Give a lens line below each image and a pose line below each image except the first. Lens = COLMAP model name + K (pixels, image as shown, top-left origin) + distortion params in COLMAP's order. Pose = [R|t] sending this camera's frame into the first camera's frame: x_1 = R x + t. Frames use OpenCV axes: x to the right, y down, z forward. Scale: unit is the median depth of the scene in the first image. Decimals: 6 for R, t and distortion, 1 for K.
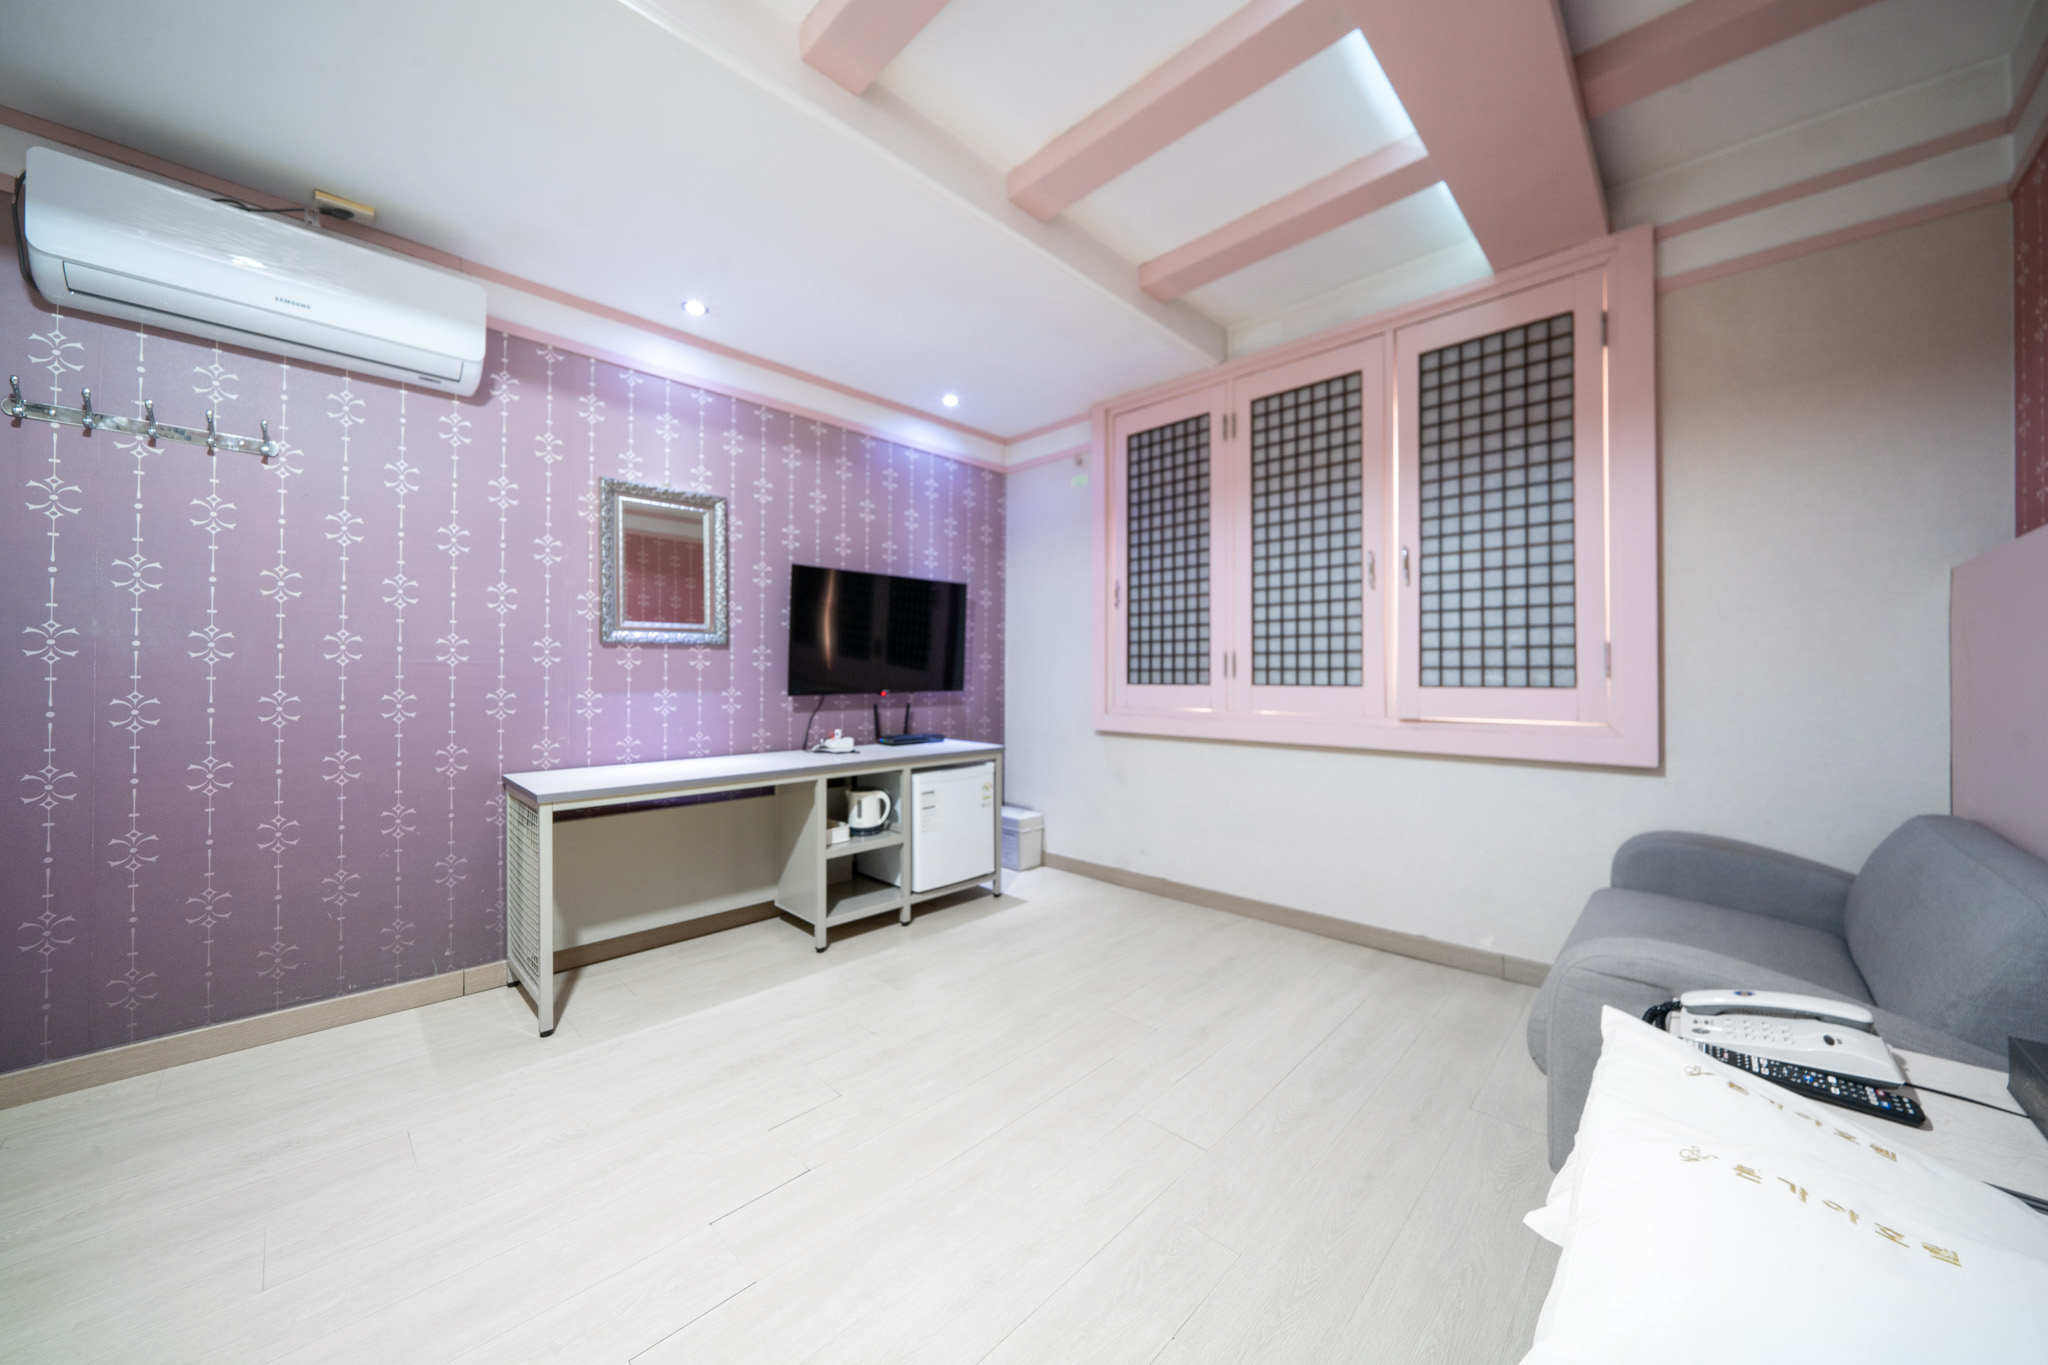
lens RADIAL K [[721.0, 0, 1021.7], [0, 721.0, 668.3], [0, 0, 1]] dist [0.012965, -0.000017]
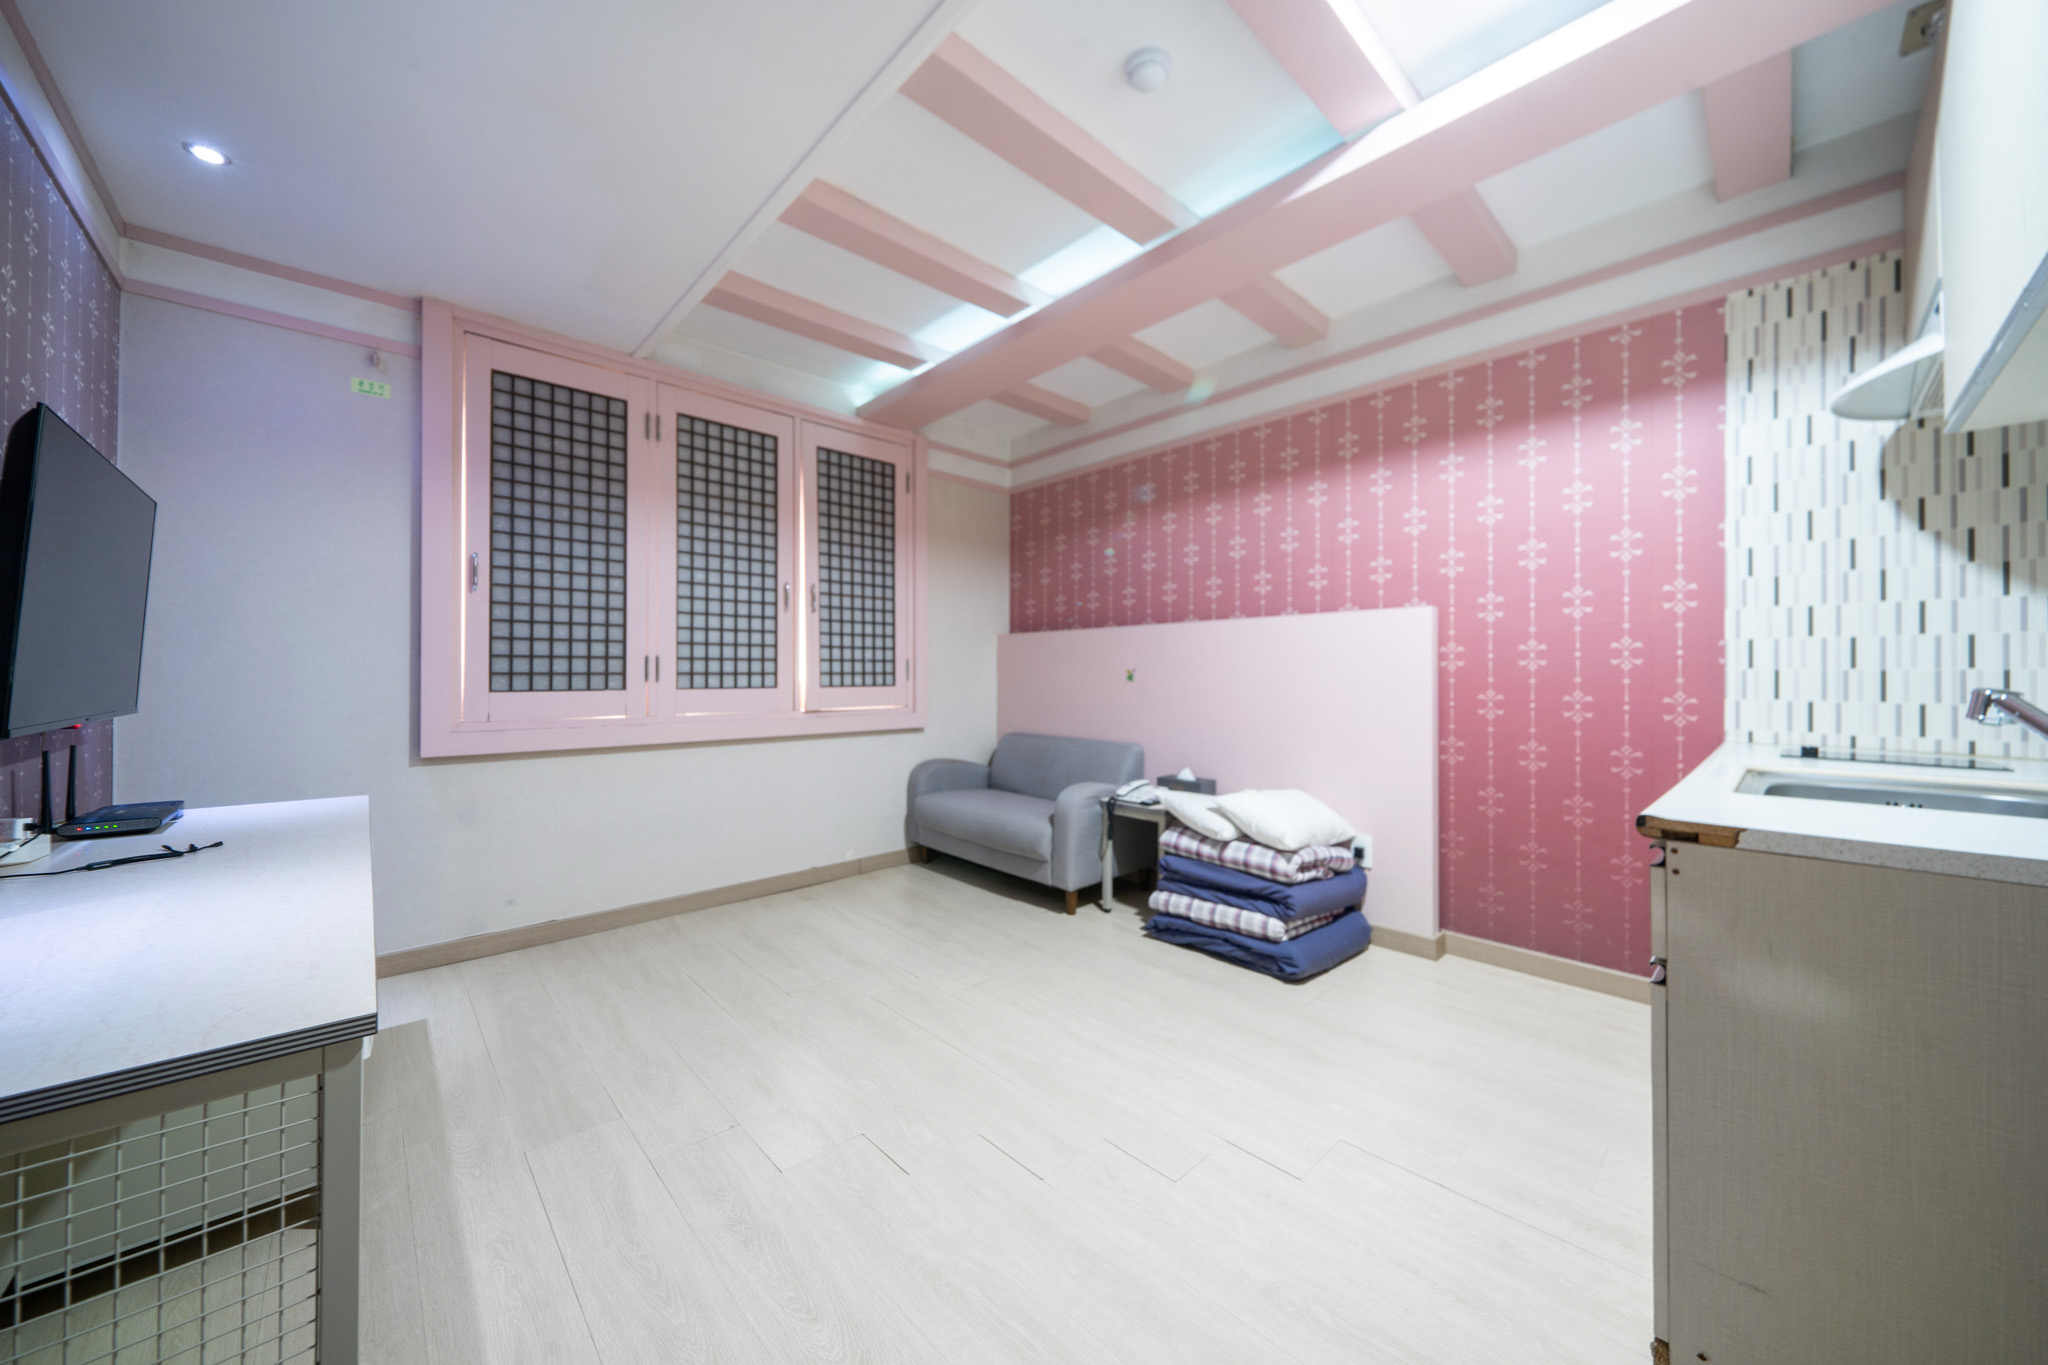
lens RADIAL K [[721.0, 0, 1030.4], [0, 721.0, 682.2], [0, 0, 1]] dist [0.012965, -0.000017]
pose [[0.058672, -0.003344, 0.998272, -0.728593], [-0.004658, 0.999983, 0.003624, 0.008071], [-0.998266, -0.004862, 0.058655, 0.464899]]
